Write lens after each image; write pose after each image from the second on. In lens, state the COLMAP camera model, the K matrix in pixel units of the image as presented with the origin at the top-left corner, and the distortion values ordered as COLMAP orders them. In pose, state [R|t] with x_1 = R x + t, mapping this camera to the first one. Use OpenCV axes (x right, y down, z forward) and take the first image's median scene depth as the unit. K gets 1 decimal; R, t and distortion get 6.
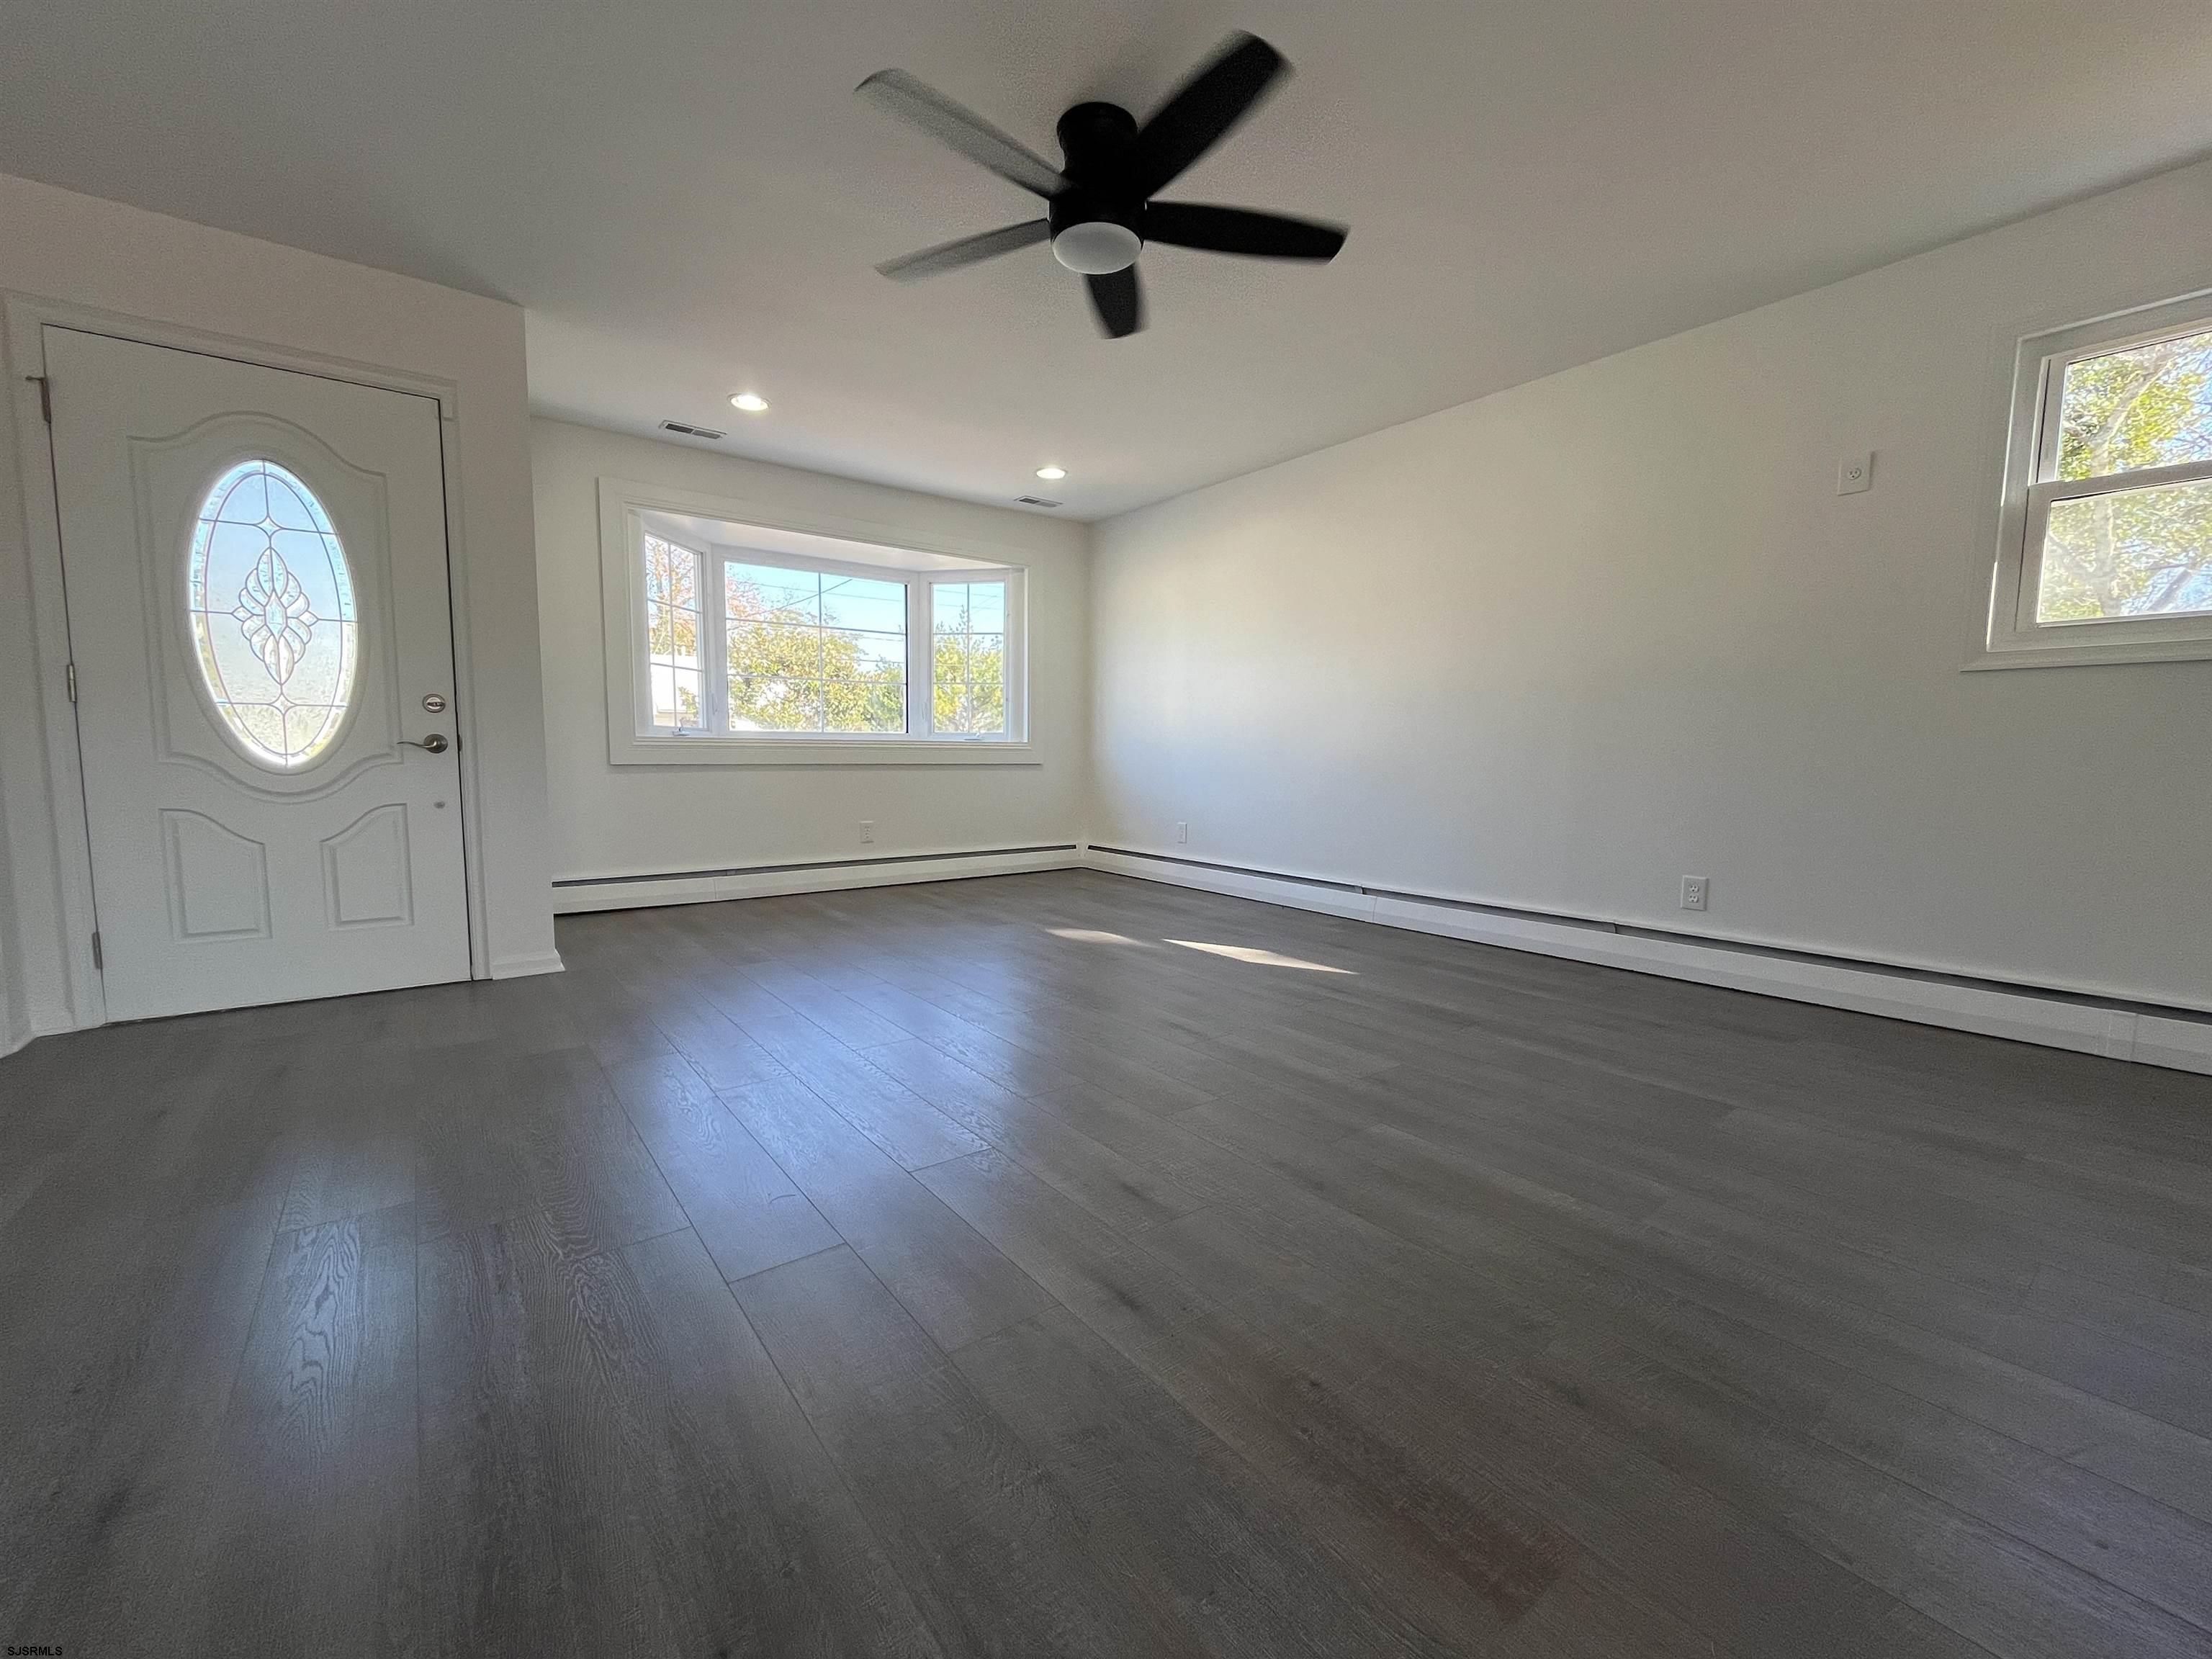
lens RADIAL K [[894.2, 0, 1106.0], [0, 894.2, 829.5], [0, 0, 1]] dist [0.000763, 0.000416]
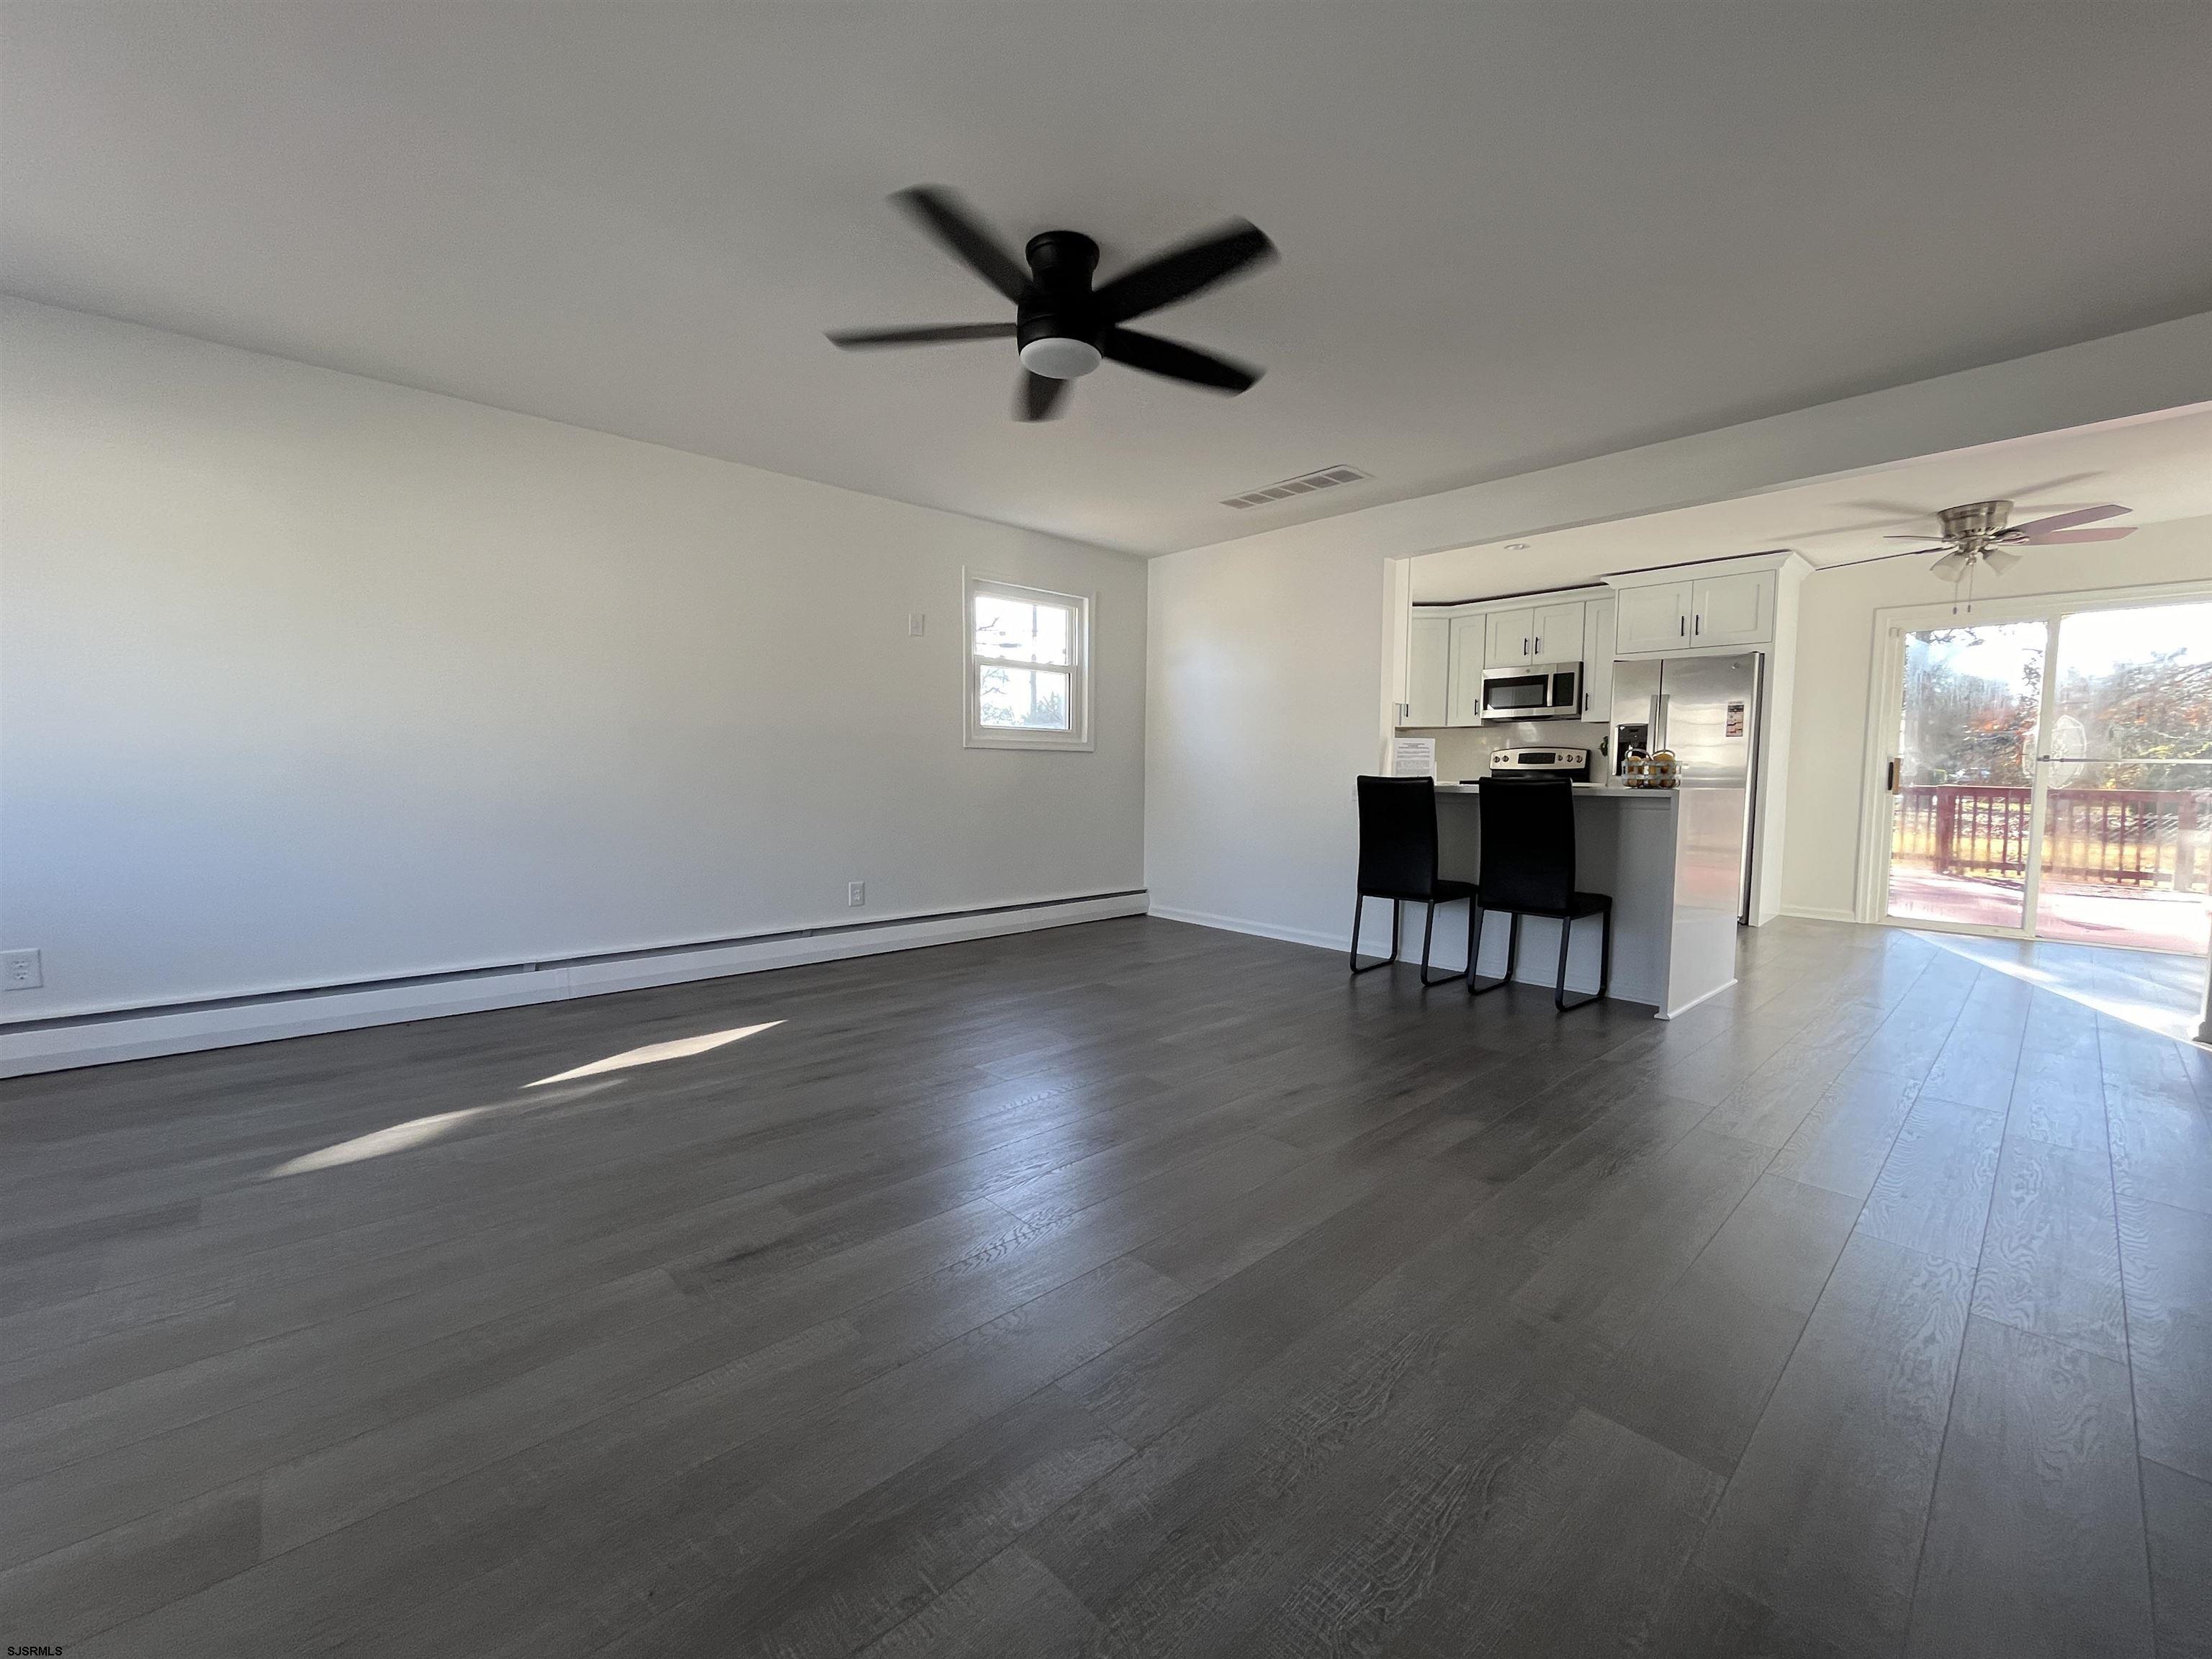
lens RADIAL K [[887.2, 0, 1101.8], [0, 887.2, 837.2], [0, 0, 1]] dist [-0.000438, 0.000016]
pose [[-0.085970, -0.075838, 0.993407, -0.953172], [0.081683, 0.993205, 0.082891, -0.127898], [-0.992944, 0.088270, -0.079191, 0.931752]]
